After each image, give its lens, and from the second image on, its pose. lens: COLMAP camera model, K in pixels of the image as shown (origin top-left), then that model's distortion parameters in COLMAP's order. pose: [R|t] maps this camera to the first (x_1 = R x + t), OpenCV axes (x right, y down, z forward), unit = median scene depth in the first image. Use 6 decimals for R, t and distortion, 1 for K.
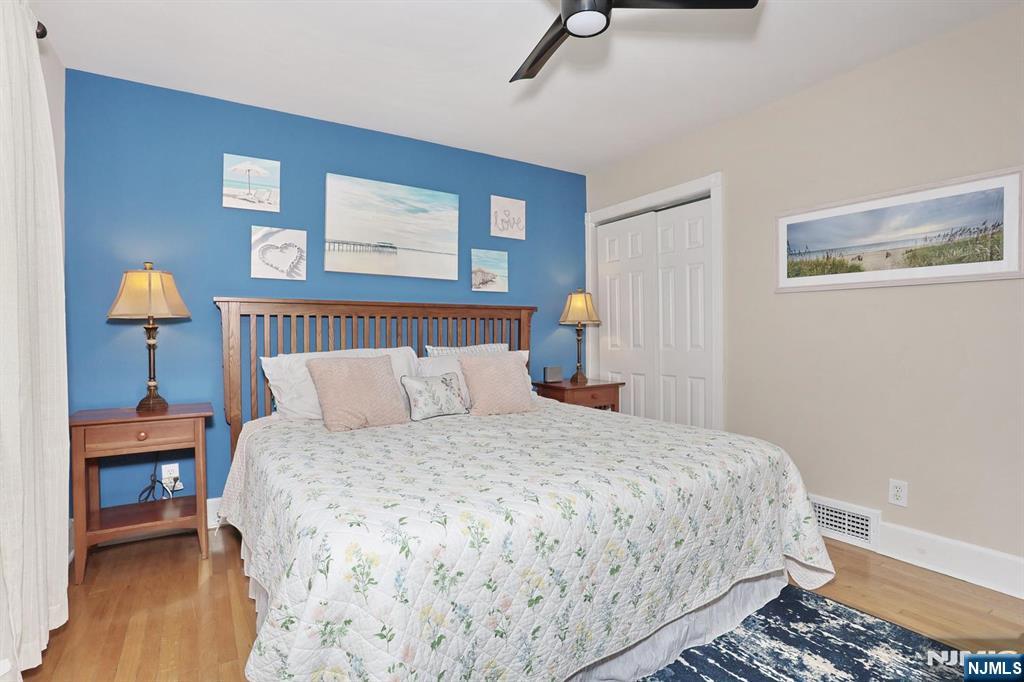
lens RADIAL K [[495.9, 0, 511.2], [0, 495.9, 341.8], [0, 0, 1]] dist [-0.065607, 0.023410]
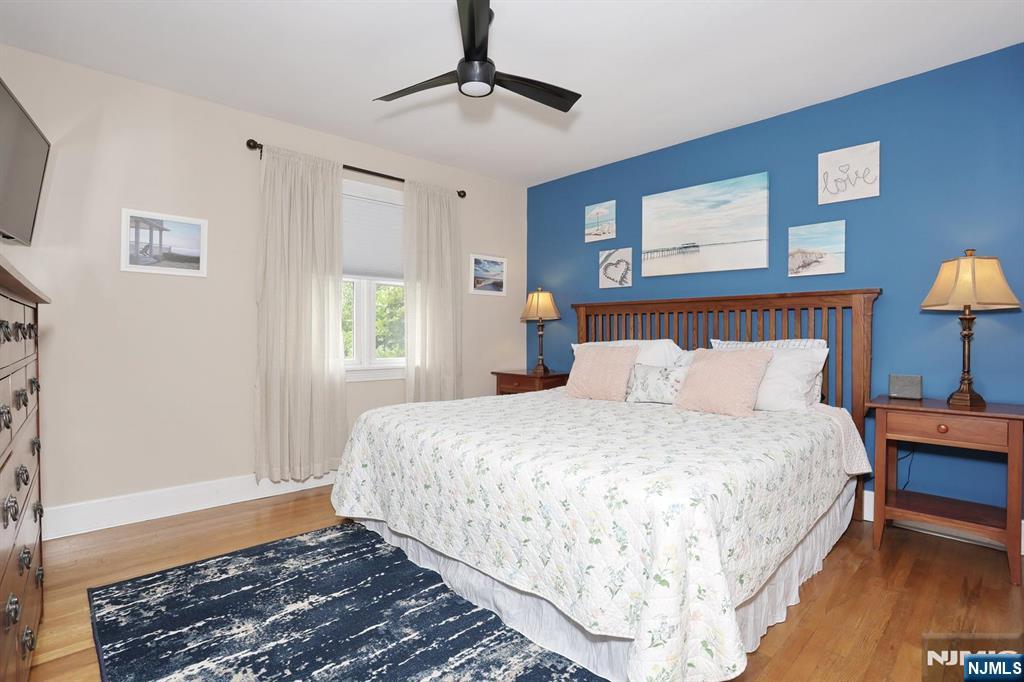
lens RADIAL K [[495.9, 0, 508.8], [0, 495.9, 338.7], [0, 0, 1]] dist [-0.065607, 0.023410]
pose [[0.191821, 0.021675, -0.981191, 0.759466], [-0.005486, 0.999764, 0.021013, -0.012877], [0.981415, 0.001352, 0.191895, 0.421515]]
